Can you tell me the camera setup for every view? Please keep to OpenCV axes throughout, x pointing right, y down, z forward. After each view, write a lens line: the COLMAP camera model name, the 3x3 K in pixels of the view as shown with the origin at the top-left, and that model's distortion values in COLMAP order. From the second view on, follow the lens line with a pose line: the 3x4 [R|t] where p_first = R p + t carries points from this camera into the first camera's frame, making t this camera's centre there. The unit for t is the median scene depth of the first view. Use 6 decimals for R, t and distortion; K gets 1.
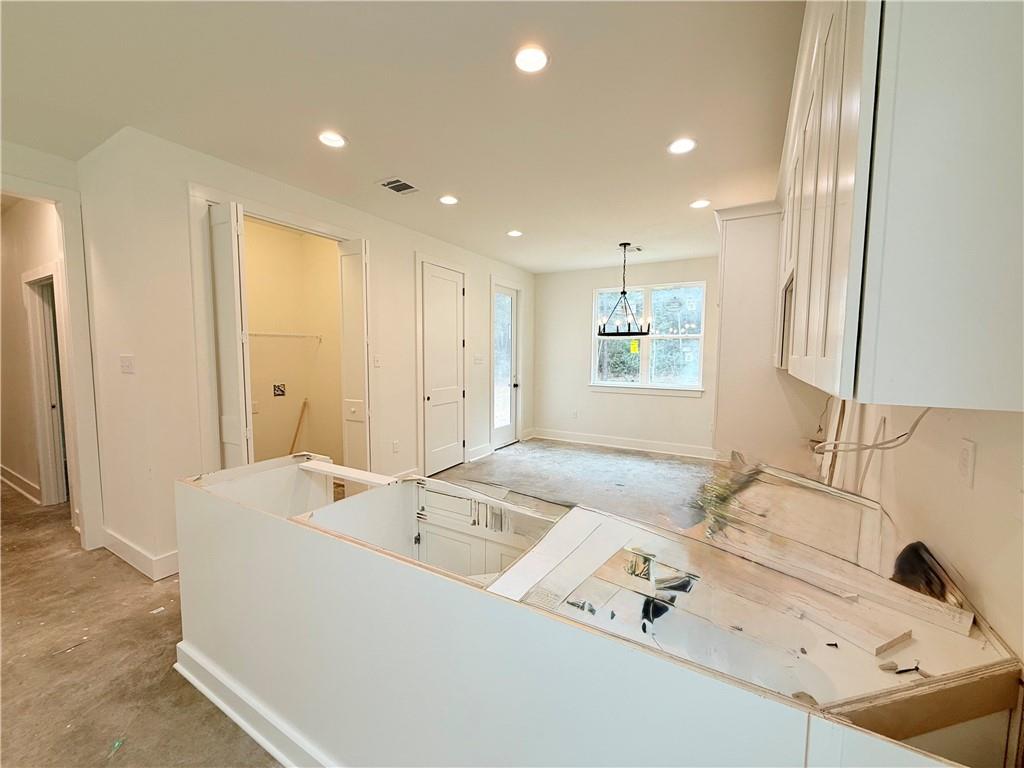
lens RADIAL K [[406.8, 0, 512.0], [0, 406.8, 384.0], [0, 0, 1]] dist [-0.000213, 0.000002]
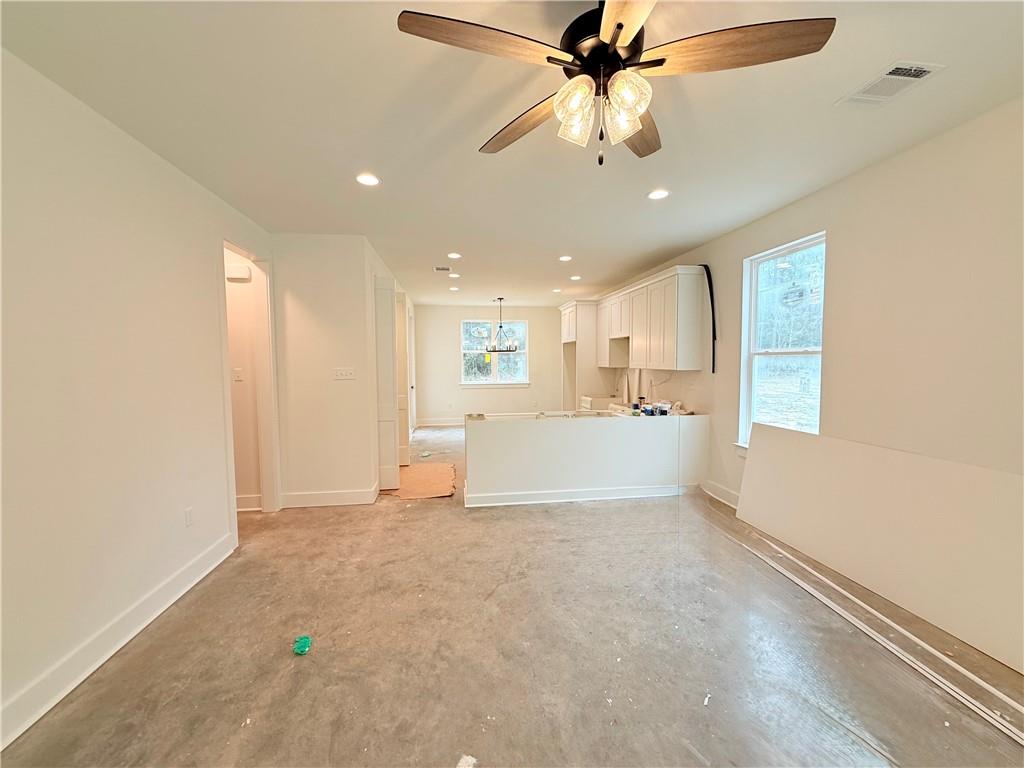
lens RADIAL K [[409.3, 0, 512.0], [0, 409.3, 384.0], [0, 0, 1]] dist [0.001180, 0.000276]
pose [[0.782158, -0.047946, 0.621233, -0.711535], [0.062056, 0.998072, -0.001100, 0.017817], [-0.619983, 0.039412, 0.783625, -0.331025]]
